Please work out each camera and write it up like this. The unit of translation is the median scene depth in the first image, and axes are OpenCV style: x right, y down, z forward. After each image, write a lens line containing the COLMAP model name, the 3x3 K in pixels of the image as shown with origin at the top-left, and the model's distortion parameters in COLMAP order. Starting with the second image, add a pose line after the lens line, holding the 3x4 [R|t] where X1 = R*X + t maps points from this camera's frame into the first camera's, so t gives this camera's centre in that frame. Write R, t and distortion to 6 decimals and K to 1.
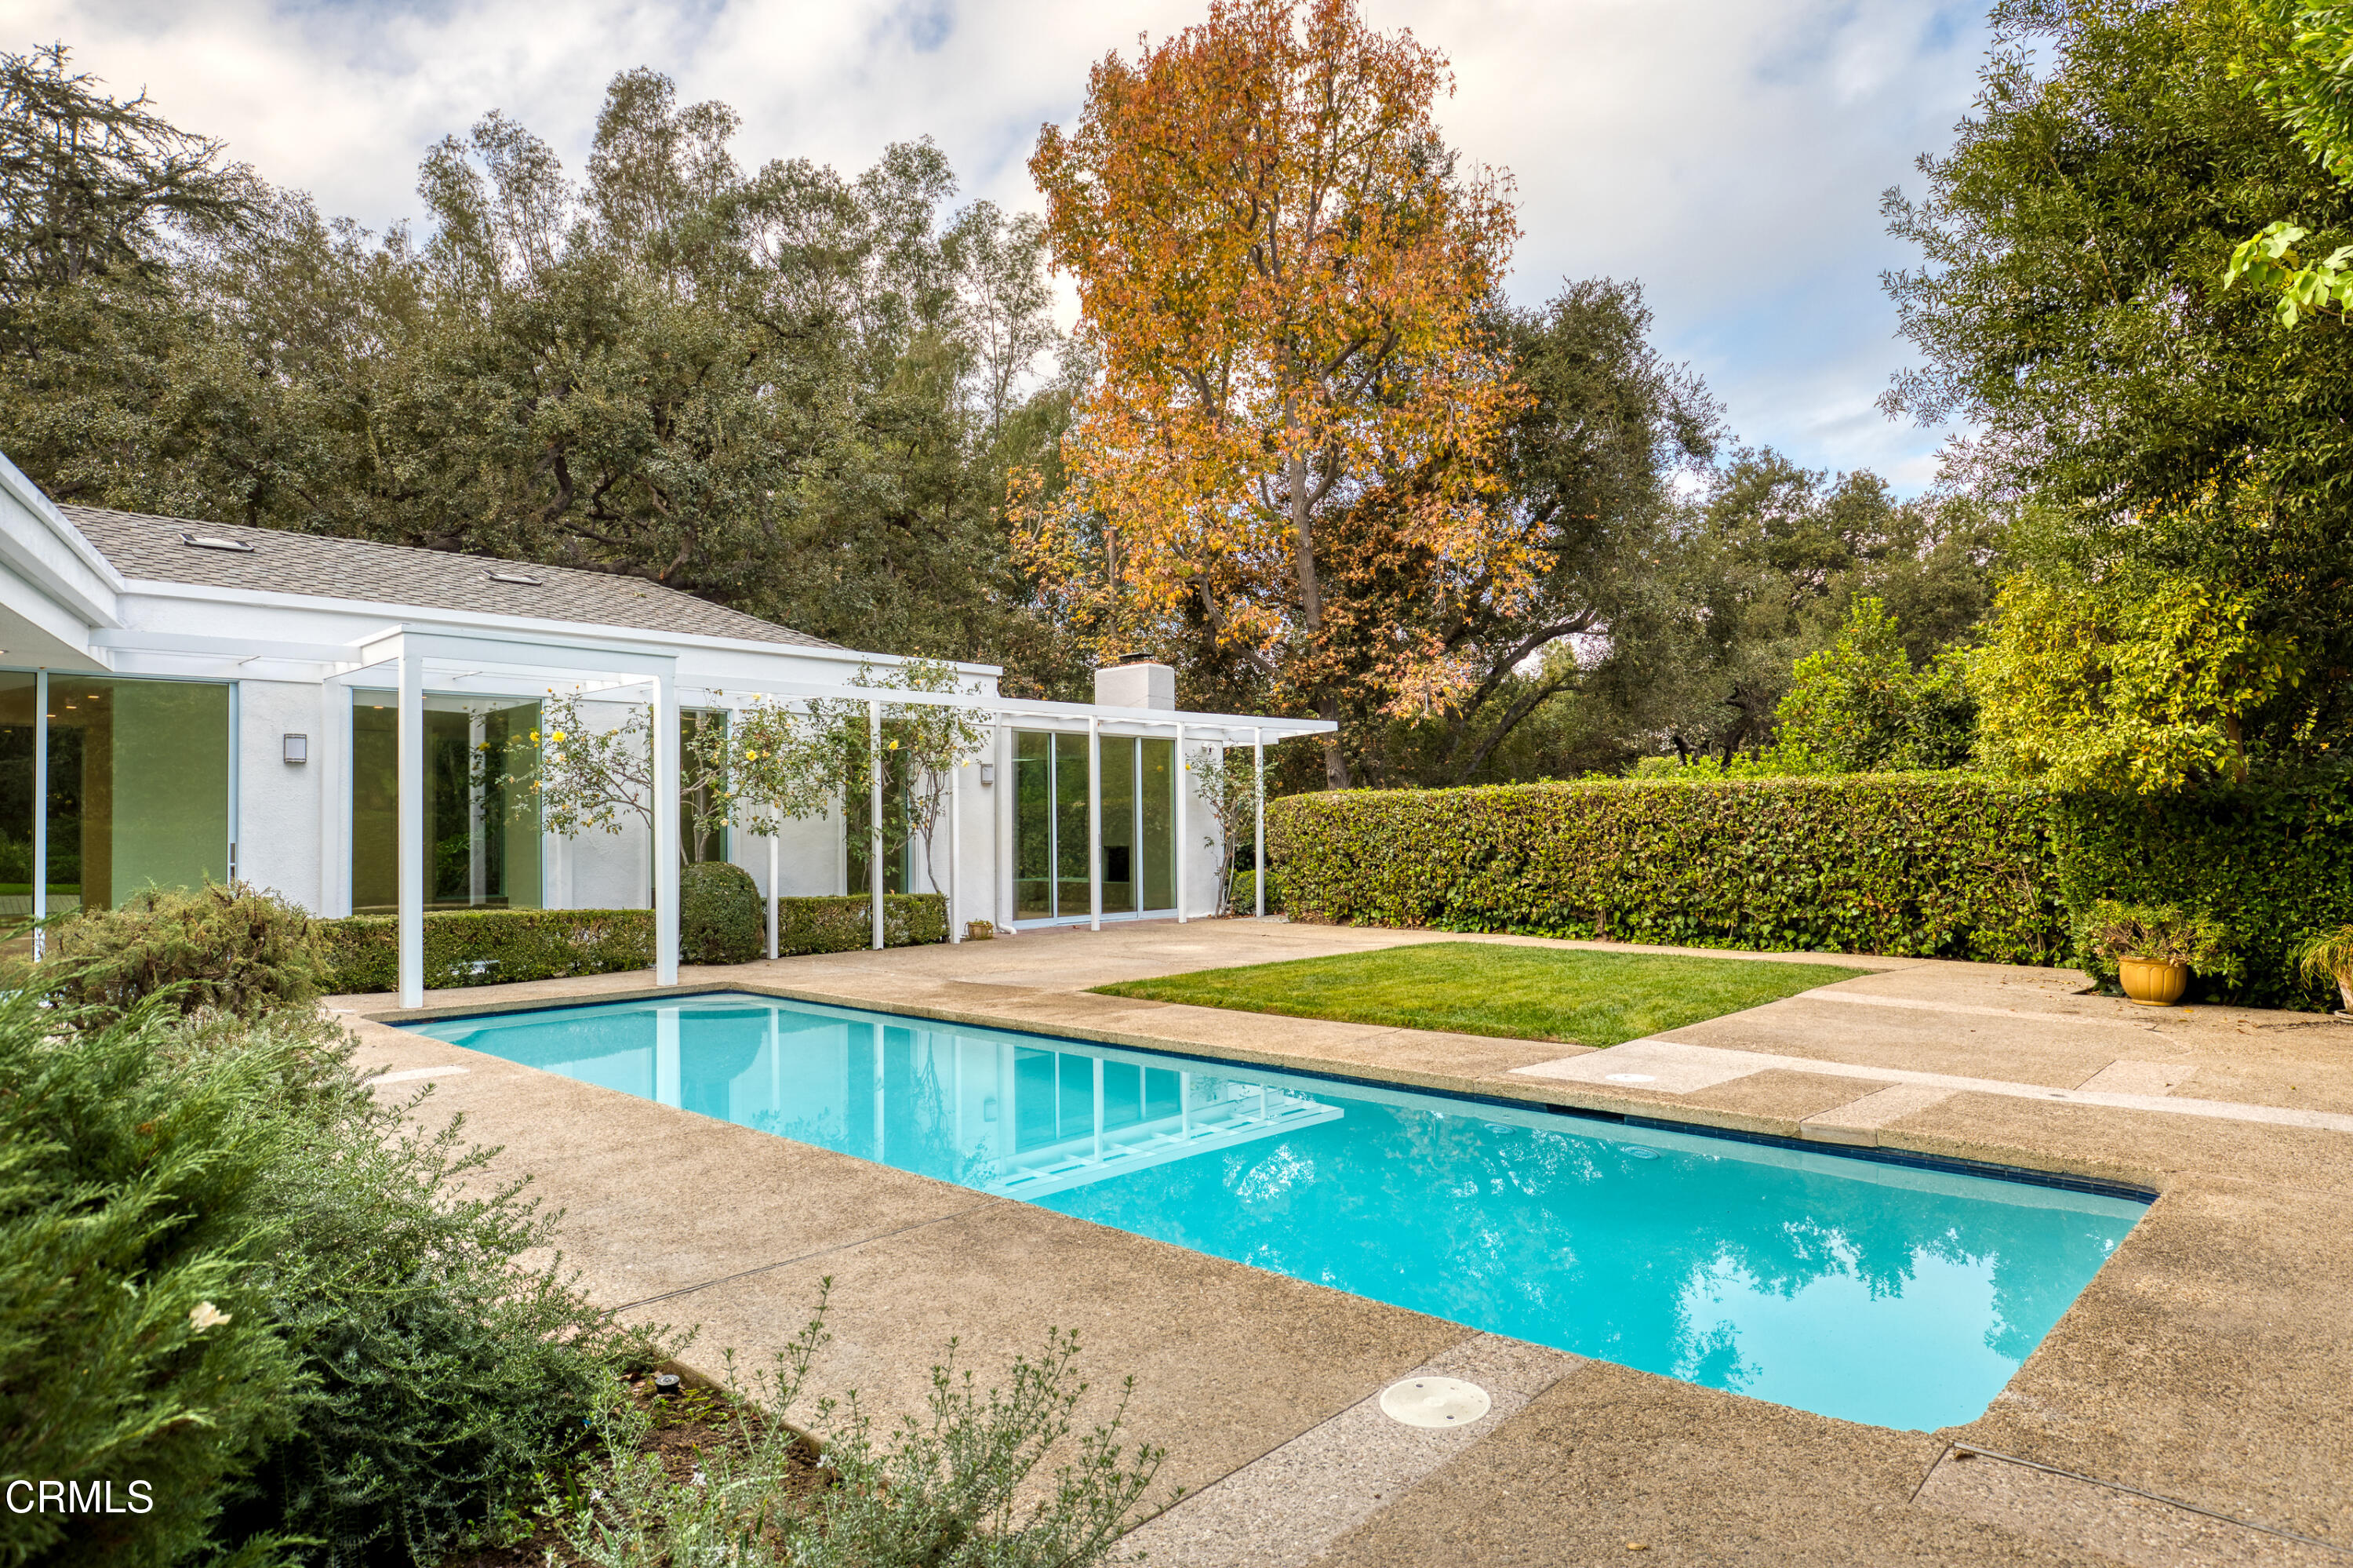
lens RADIAL K [[1405.2, 0, 1180.8], [0, 1405.2, 793.7], [0, 0, 1]] dist [-0.019343, 0.004392]
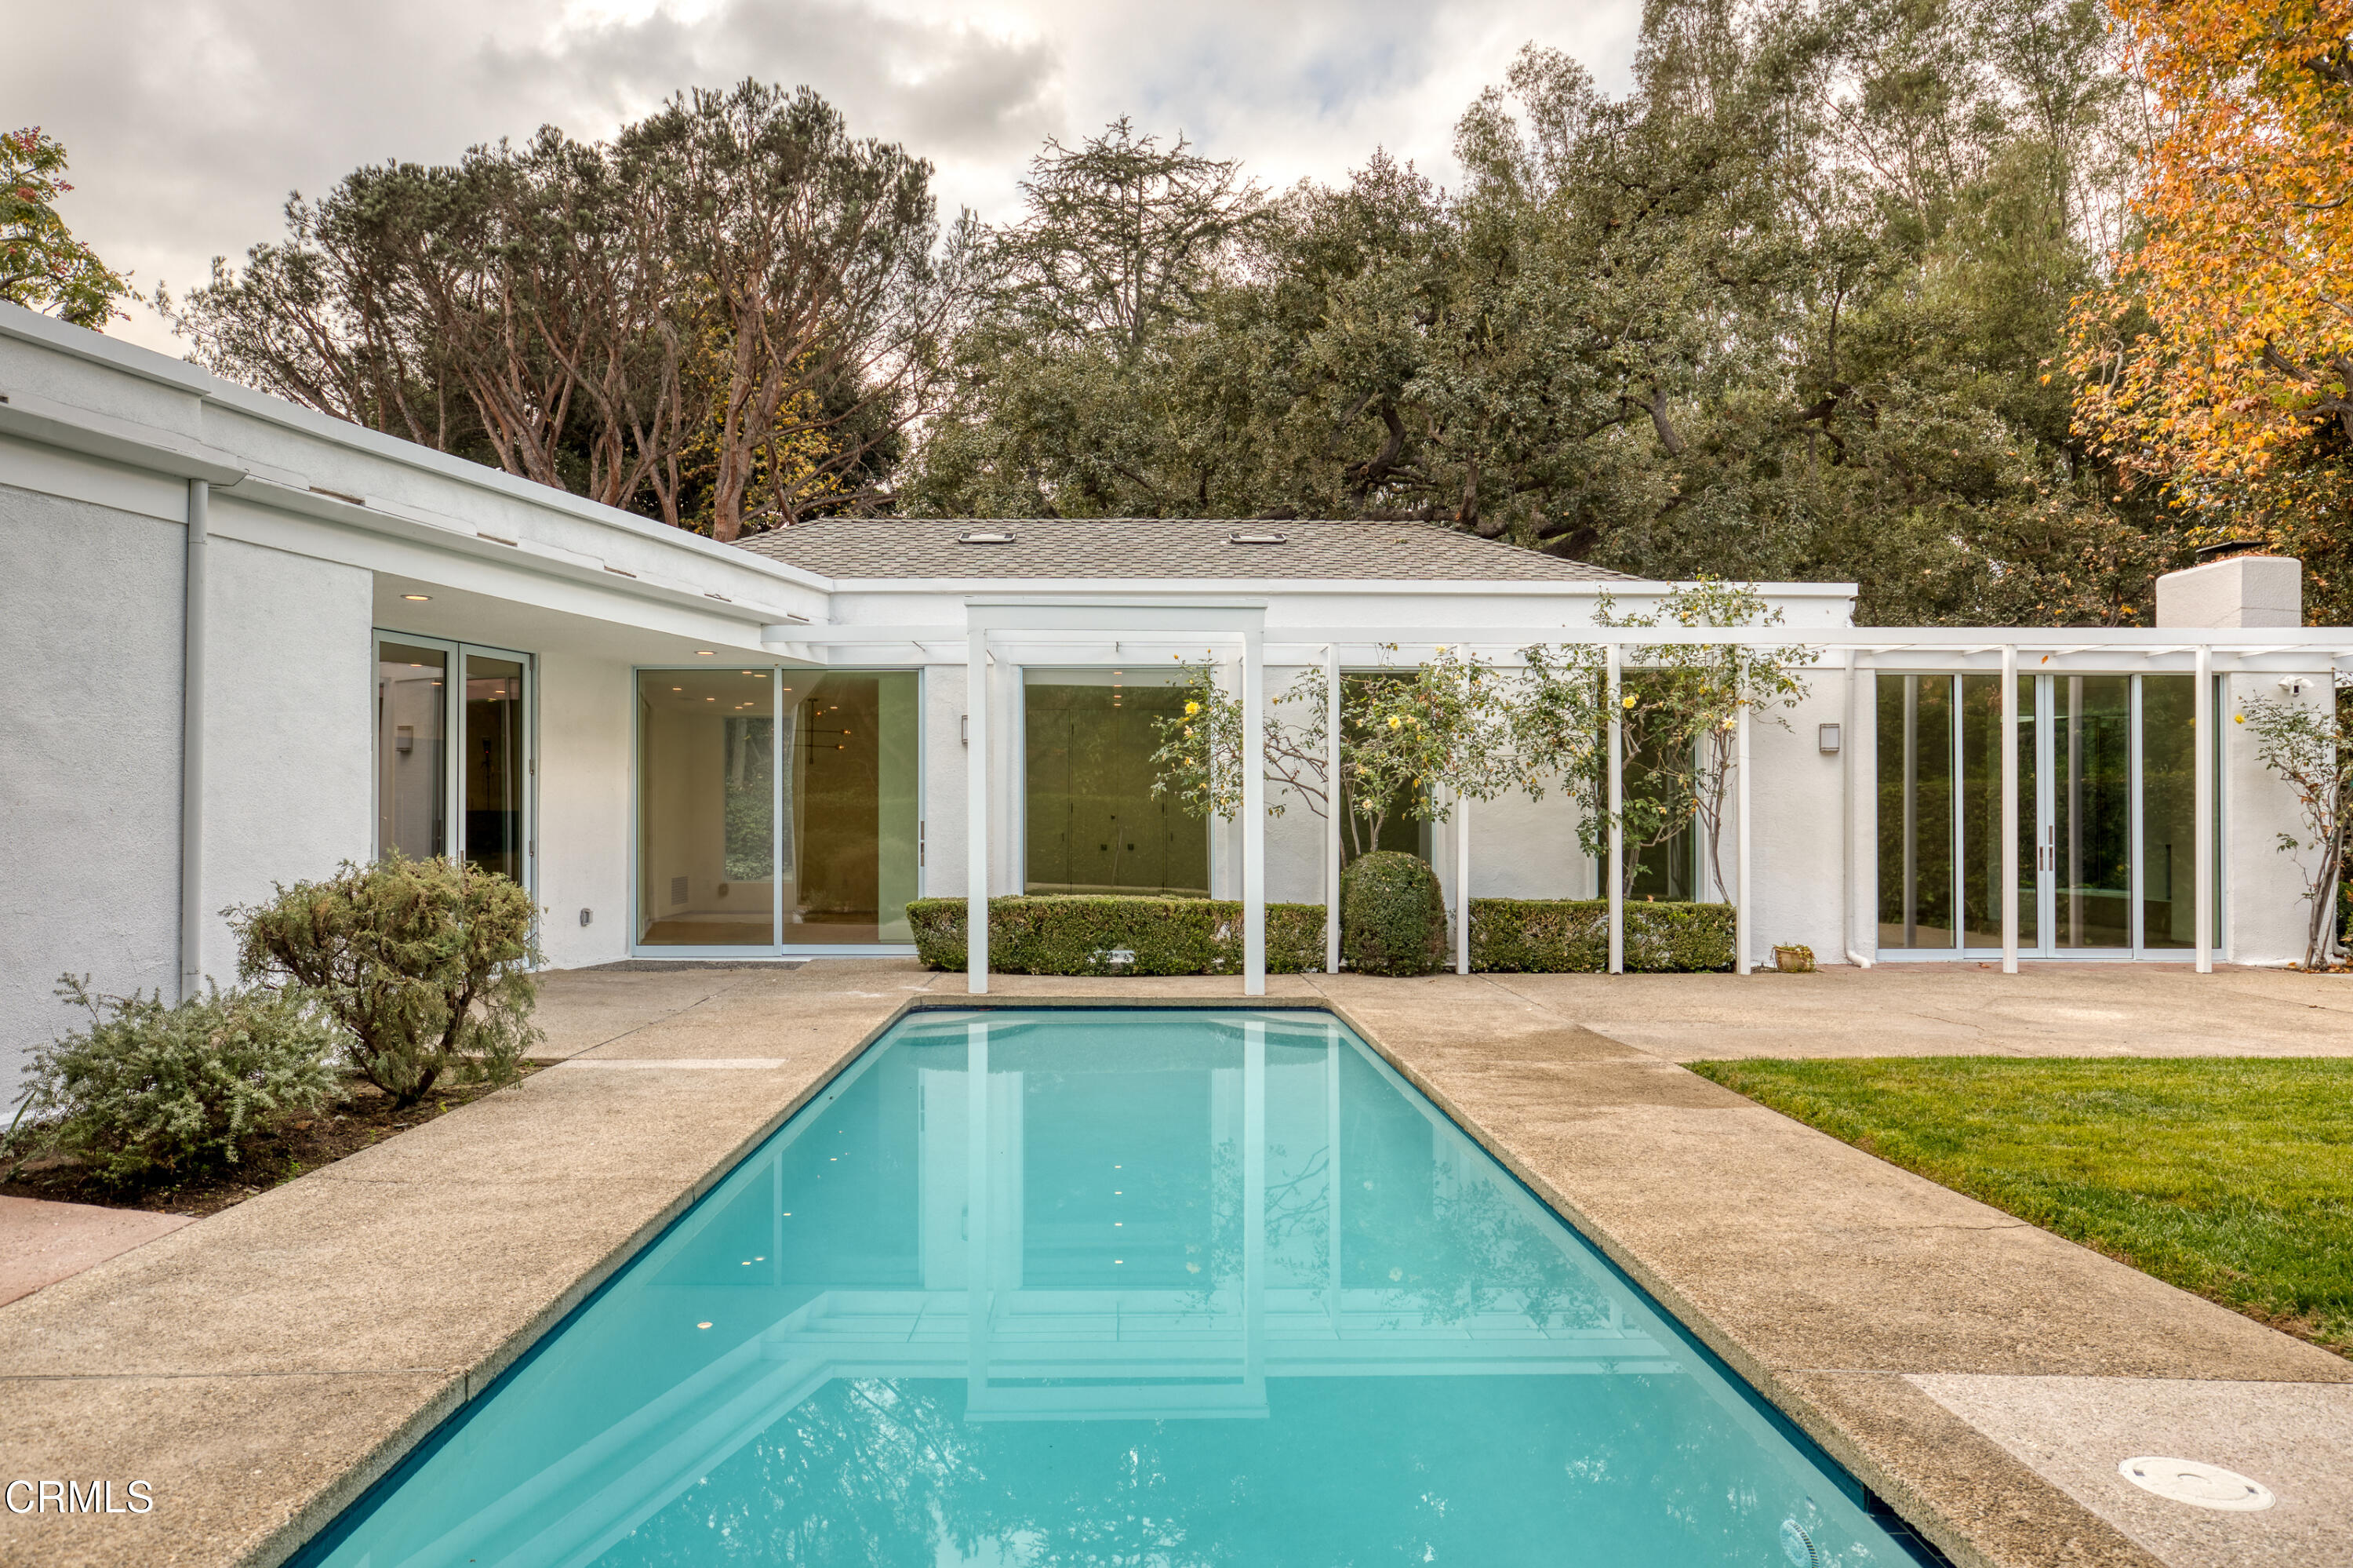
lens RADIAL K [[1529.5, 0, 1178.3], [0, 1529.5, 792.5], [0, 0, 1]] dist [-0.004431, 0.001114]
pose [[0.679183, 0.002183, -0.733966, 0.252259], [0.008155, 0.999911, 0.010520, 0.003197], [0.733924, -0.013130, 0.679105, 0.297260]]
